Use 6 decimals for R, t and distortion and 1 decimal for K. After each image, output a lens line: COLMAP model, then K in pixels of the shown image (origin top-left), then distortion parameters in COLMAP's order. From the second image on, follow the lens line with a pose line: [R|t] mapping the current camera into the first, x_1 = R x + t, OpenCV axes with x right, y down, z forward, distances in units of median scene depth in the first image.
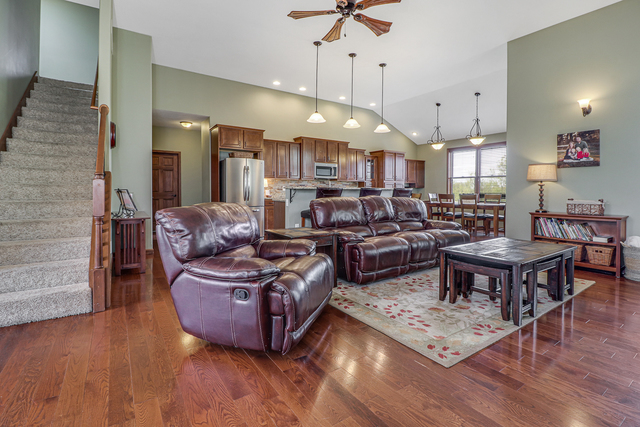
lens RADIAL K [[299.3, 0, 323.8], [0, 299.3, 198.2], [0, 0, 1]] dist [0.000900, -0.013037]
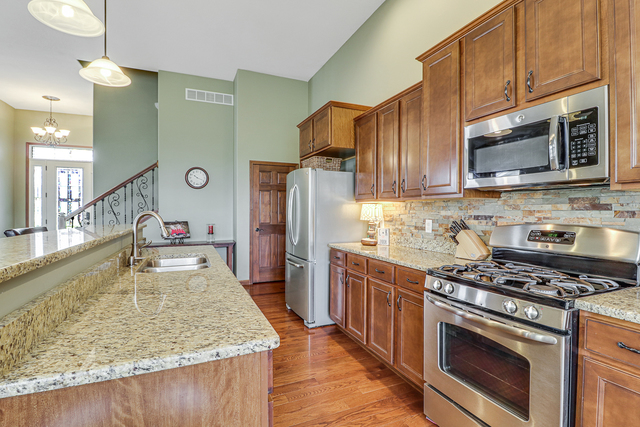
lens RADIAL K [[299.3, 0, 325.0], [0, 299.3, 213.6], [0, 0, 1]] dist [0.000900, -0.013037]
pose [[-0.170836, 0.003945, -0.985292, 0.404075], [-0.026596, 0.999609, 0.008614, -0.081061], [0.984940, 0.027677, -0.170664, 1.625154]]
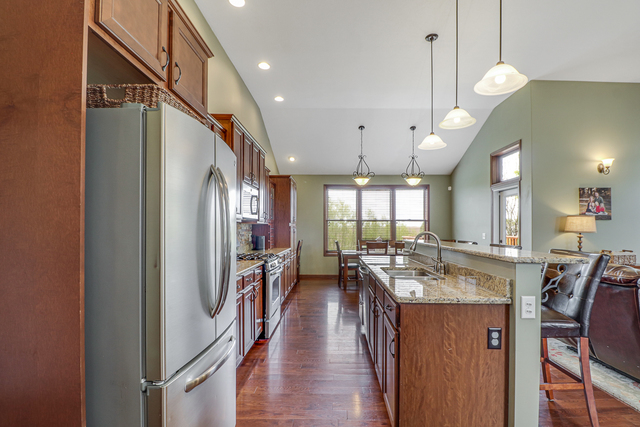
lens RADIAL K [[299.3, 0, 331.5], [0, 299.3, 227.7], [0, 0, 1]] dist [0.000900, -0.013037]
pose [[0.568213, -0.000223, 0.822881, -0.557409], [0.019705, 0.999717, -0.013336, -0.077118], [-0.822645, 0.023792, 0.568057, 1.120049]]
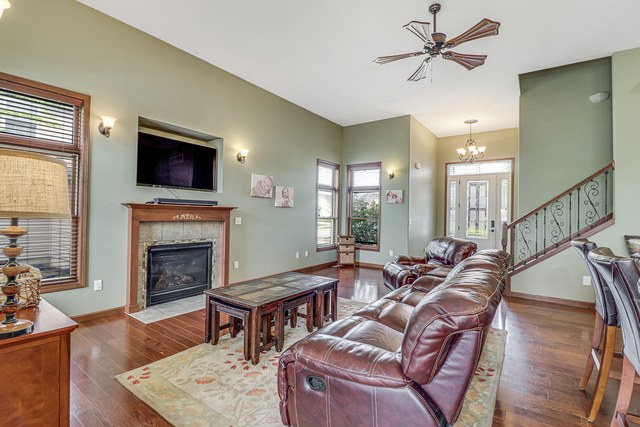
lens RADIAL K [[299.3, 0, 323.0], [0, 299.3, 208.1], [0, 0, 1]] dist [0.000900, -0.013037]
pose [[-0.938193, -0.031848, -0.344644, 0.552084], [-0.033351, 0.999442, -0.001567, -0.076481], [0.344502, 0.010025, -0.938732, 1.358300]]
